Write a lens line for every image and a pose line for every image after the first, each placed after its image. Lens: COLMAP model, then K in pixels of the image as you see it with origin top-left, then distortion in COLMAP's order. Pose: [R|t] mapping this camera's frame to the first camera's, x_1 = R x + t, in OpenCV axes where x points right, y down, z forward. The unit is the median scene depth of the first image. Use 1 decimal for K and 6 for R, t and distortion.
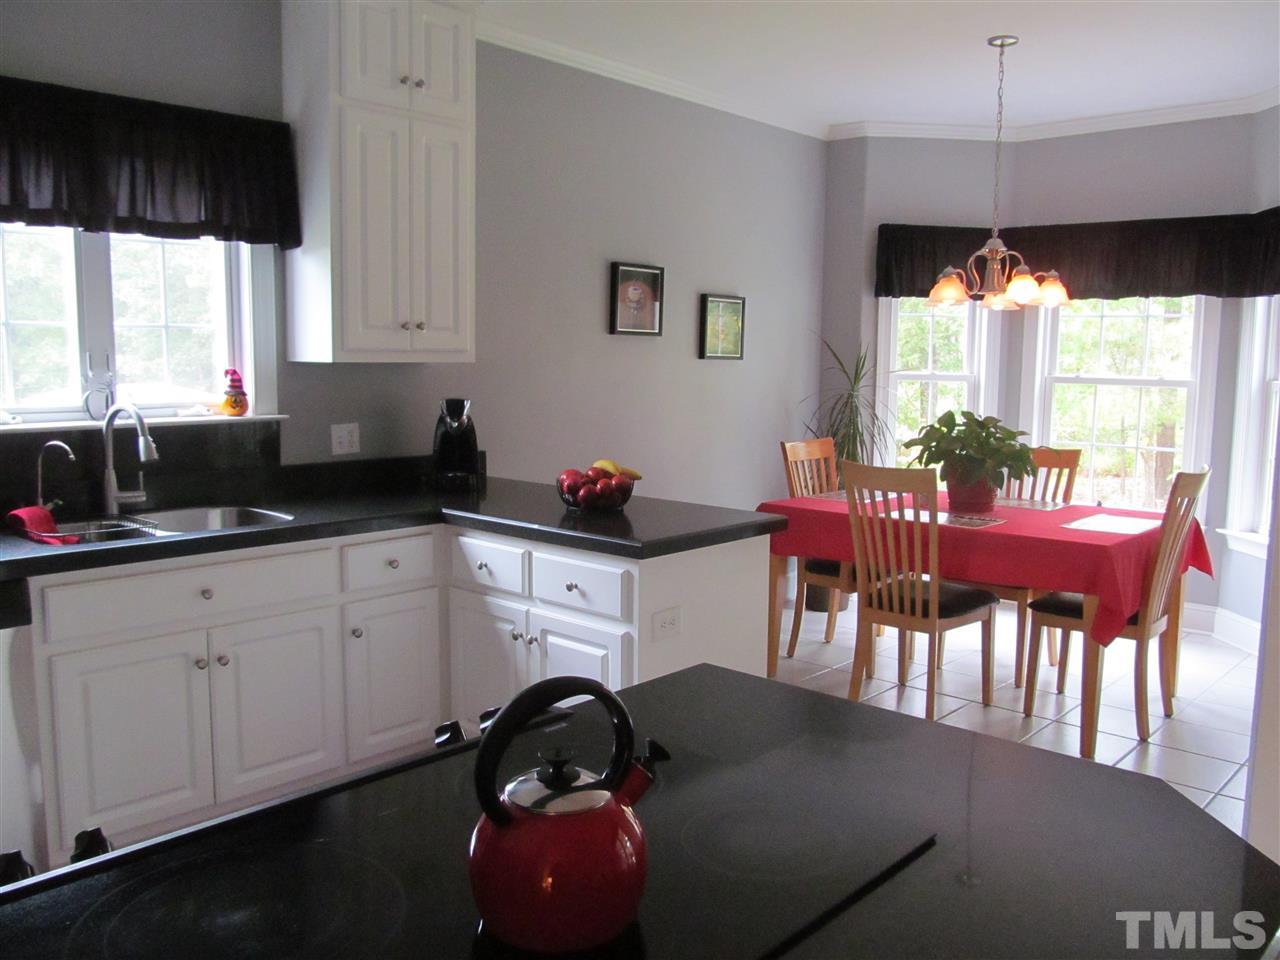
lens RADIAL K [[1074.2, 0, 642.2], [0, 1074.2, 482.2], [0, 0, 1]] dist [-0.039667, 0.000628]
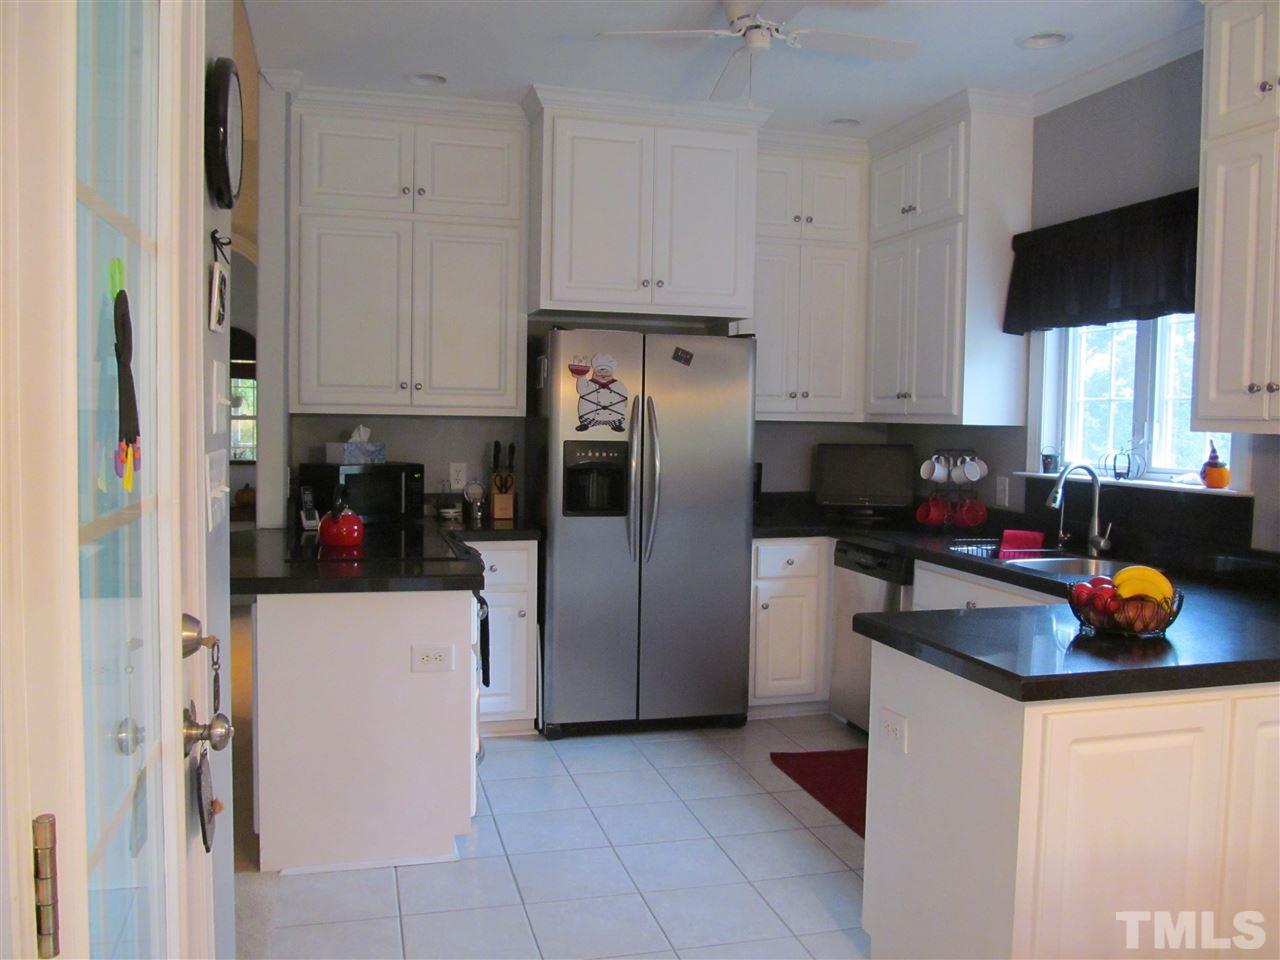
lens RADIAL K [[1074.2, 0, 639.6], [0, 1074.2, 478.7], [0, 0, 1]] dist [-0.039667, 0.000628]
pose [[-0.534108, 0.032451, -0.844794, 0.735318], [-0.122567, 0.985733, 0.115356, -0.120884], [0.836485, 0.165156, -0.522510, 1.090658]]
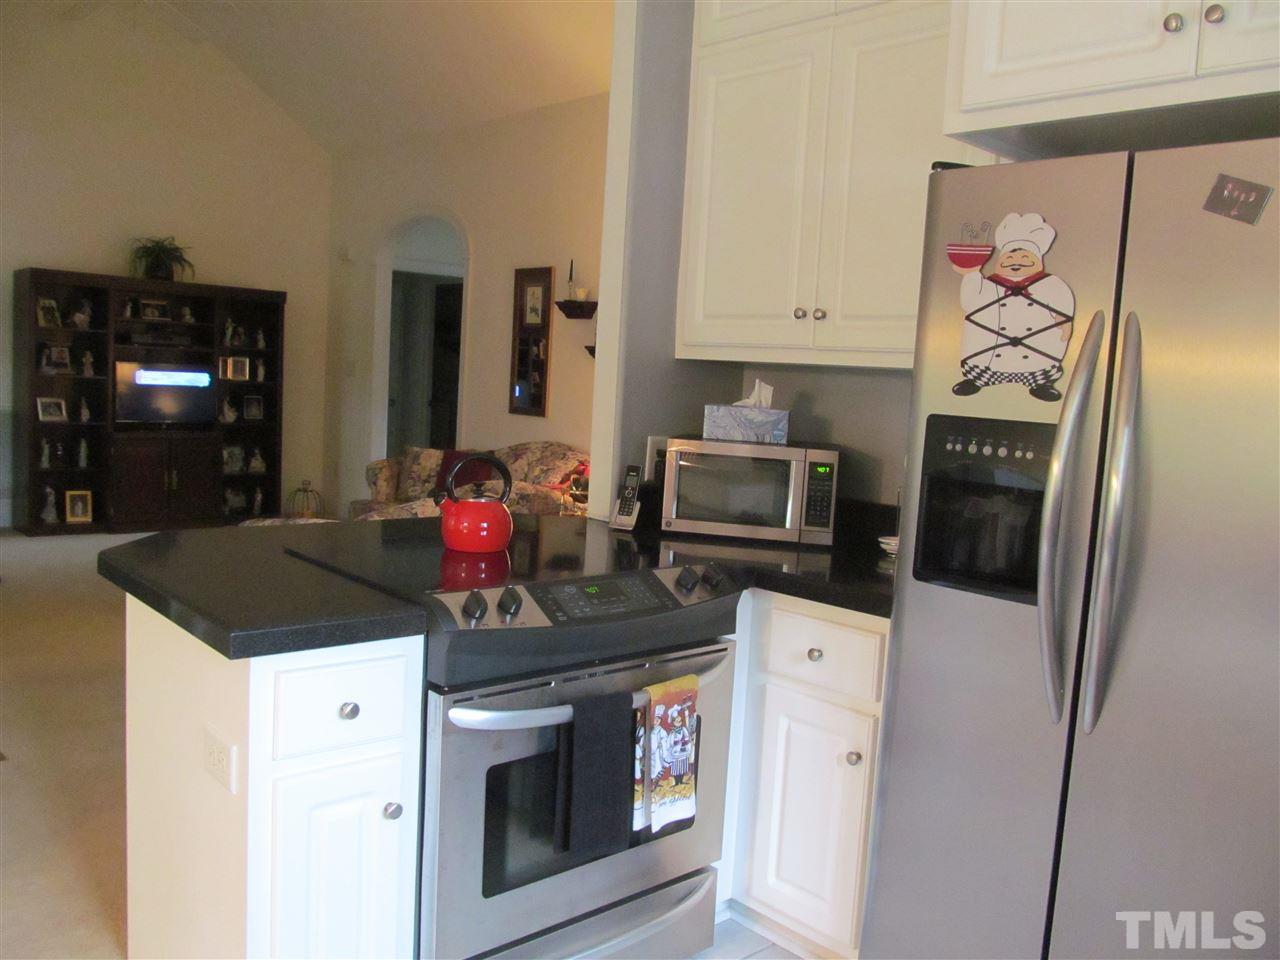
lens RADIAL K [[1074.2, 0, 643.0], [0, 1074.2, 483.5], [0, 0, 1]] dist [-0.039667, 0.000628]
pose [[-0.992941, -0.075533, 0.091454, -0.199684], [-0.053831, 0.974015, 0.219994, -0.089856], [-0.105694, 0.213518, -0.971205, 0.926078]]
